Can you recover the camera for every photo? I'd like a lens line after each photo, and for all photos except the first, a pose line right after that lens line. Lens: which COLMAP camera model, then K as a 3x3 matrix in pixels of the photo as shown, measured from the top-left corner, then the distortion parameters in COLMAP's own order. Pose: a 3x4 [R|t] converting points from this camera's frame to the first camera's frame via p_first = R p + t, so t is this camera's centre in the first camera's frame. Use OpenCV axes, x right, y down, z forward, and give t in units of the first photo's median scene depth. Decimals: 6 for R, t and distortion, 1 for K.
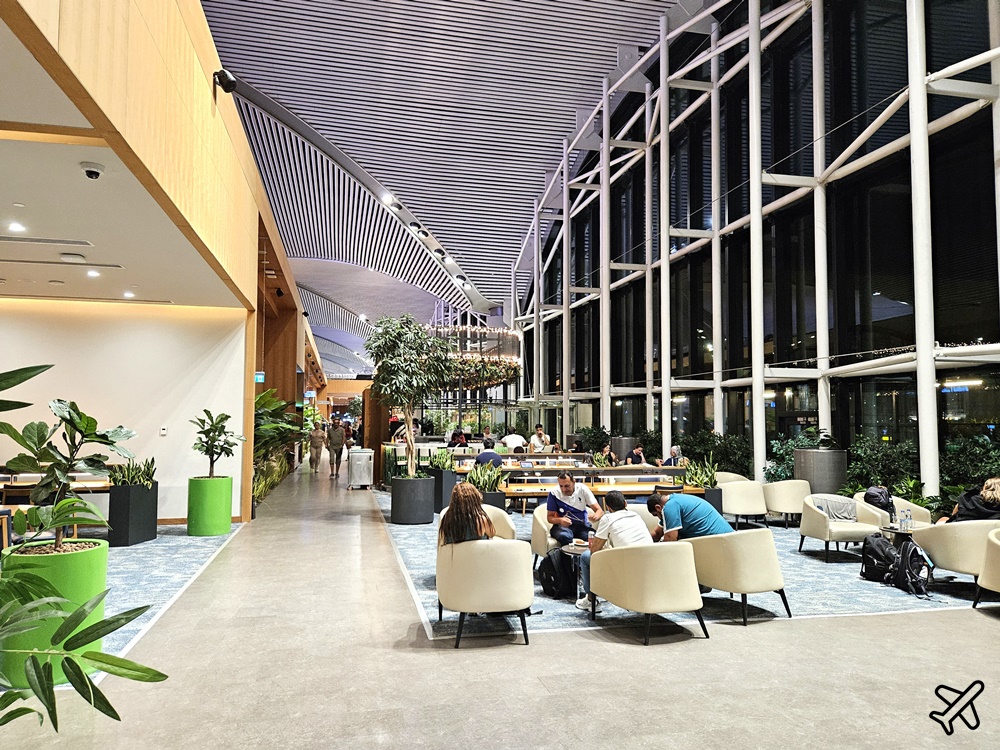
lens RADIAL K [[668.2, 0, 493.5], [0, 668.2, 378.7], [0, 0, 1]] dist [0.084436, -0.067234]
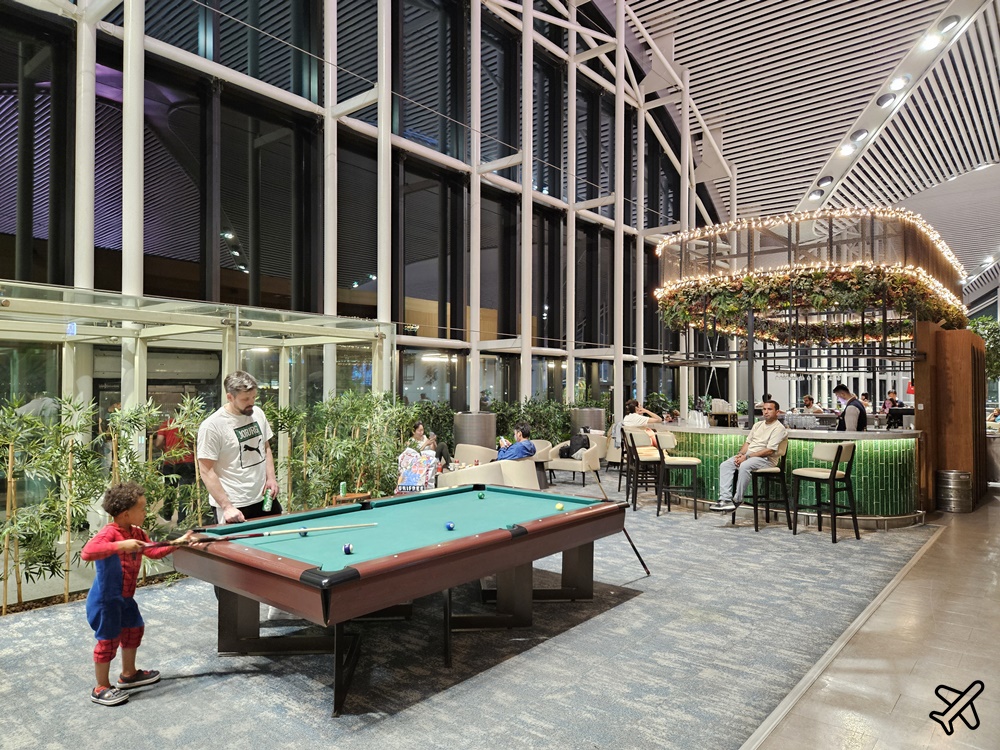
lens RADIAL K [[668.2, 0, 493.5], [0, 668.2, 378.7], [0, 0, 1]] dist [0.084436, -0.067234]
pose [[-0.601505, 0.015003, 0.798728, -0.395764], [-0.040861, 0.997937, -0.049517, 0.095804], [-0.797823, -0.062422, -0.599652, 1.609803]]
